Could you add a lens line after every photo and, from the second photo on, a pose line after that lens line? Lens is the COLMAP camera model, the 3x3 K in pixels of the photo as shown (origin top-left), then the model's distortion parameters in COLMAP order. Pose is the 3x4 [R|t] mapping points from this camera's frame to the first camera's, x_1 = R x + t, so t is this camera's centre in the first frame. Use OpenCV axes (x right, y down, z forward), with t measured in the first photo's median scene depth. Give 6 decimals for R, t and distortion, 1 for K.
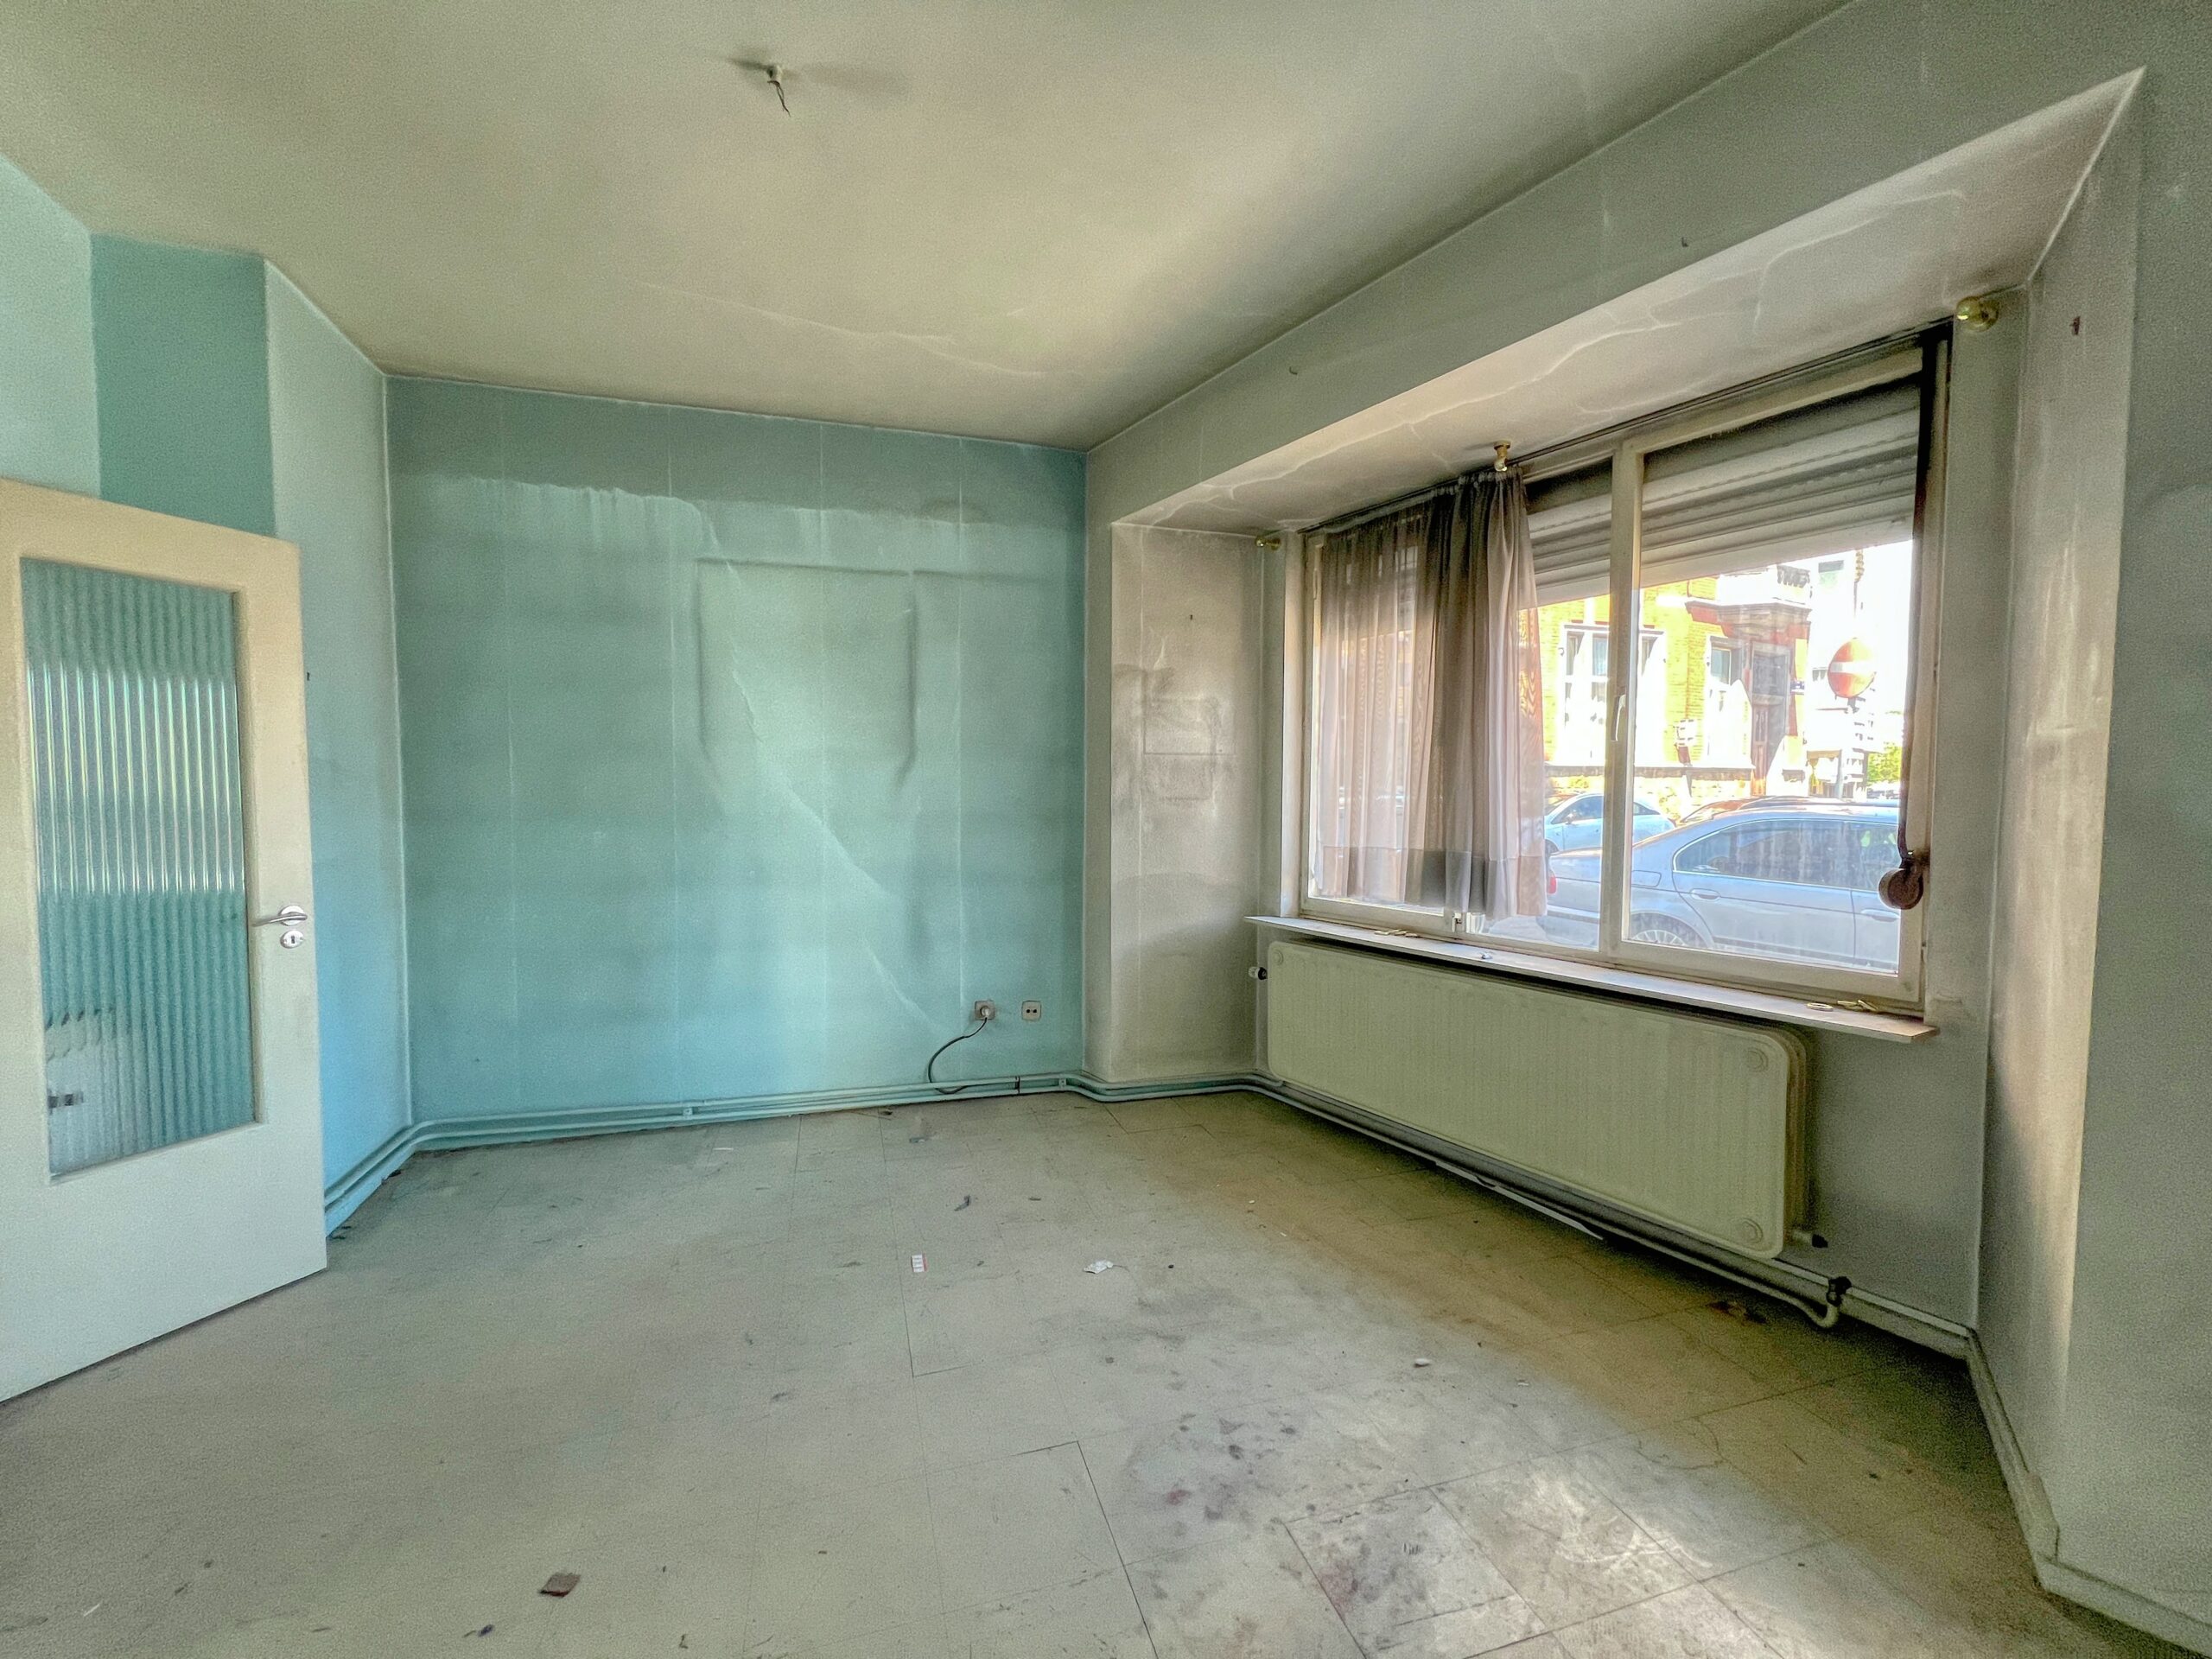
lens RADIAL K [[890.7, 0, 1125.0], [0, 890.7, 837.8], [0, 0, 1]] dist [0.003902, 0.000054]
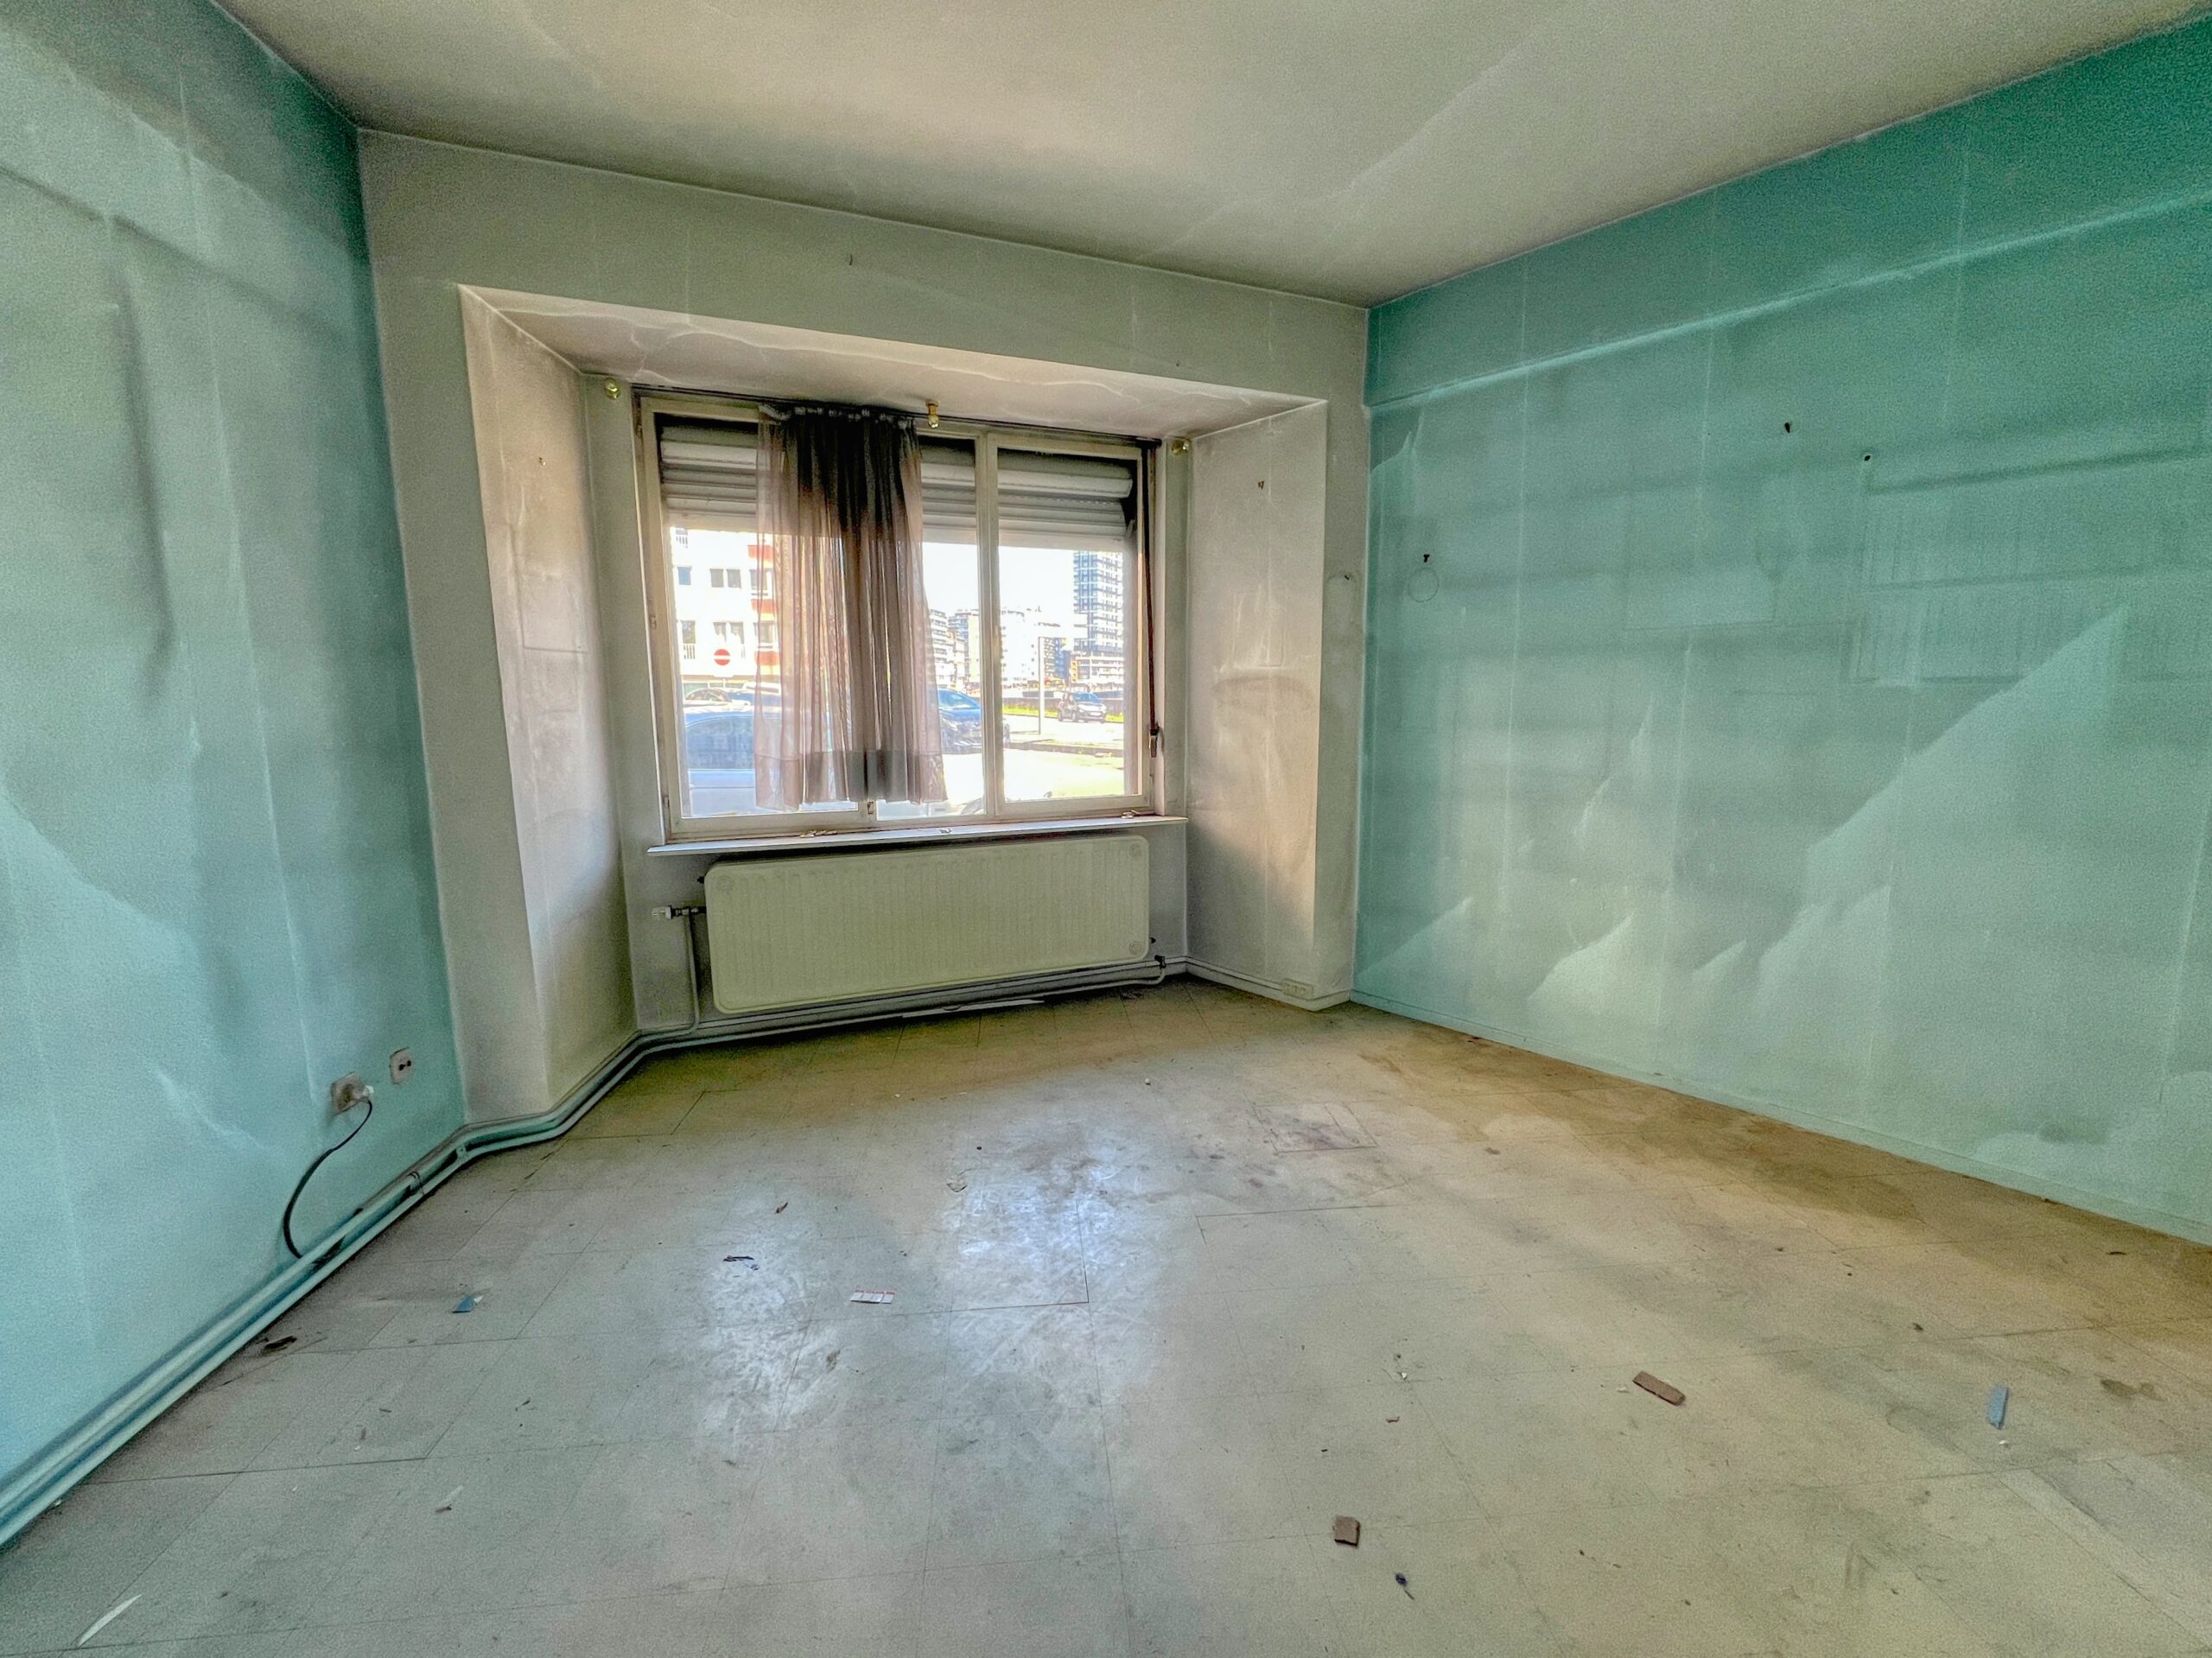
lens RADIAL K [[891.3, 0, 1124.0], [0, 891.3, 821.4], [0, 0, 1]] dist [-0.000180, 0.000025]
pose [[0.210546, -0.146120, 0.966602, -0.700291], [0.058549, 0.988876, 0.136734, -0.032224], [-0.975829, 0.027805, 0.216759, 0.468267]]
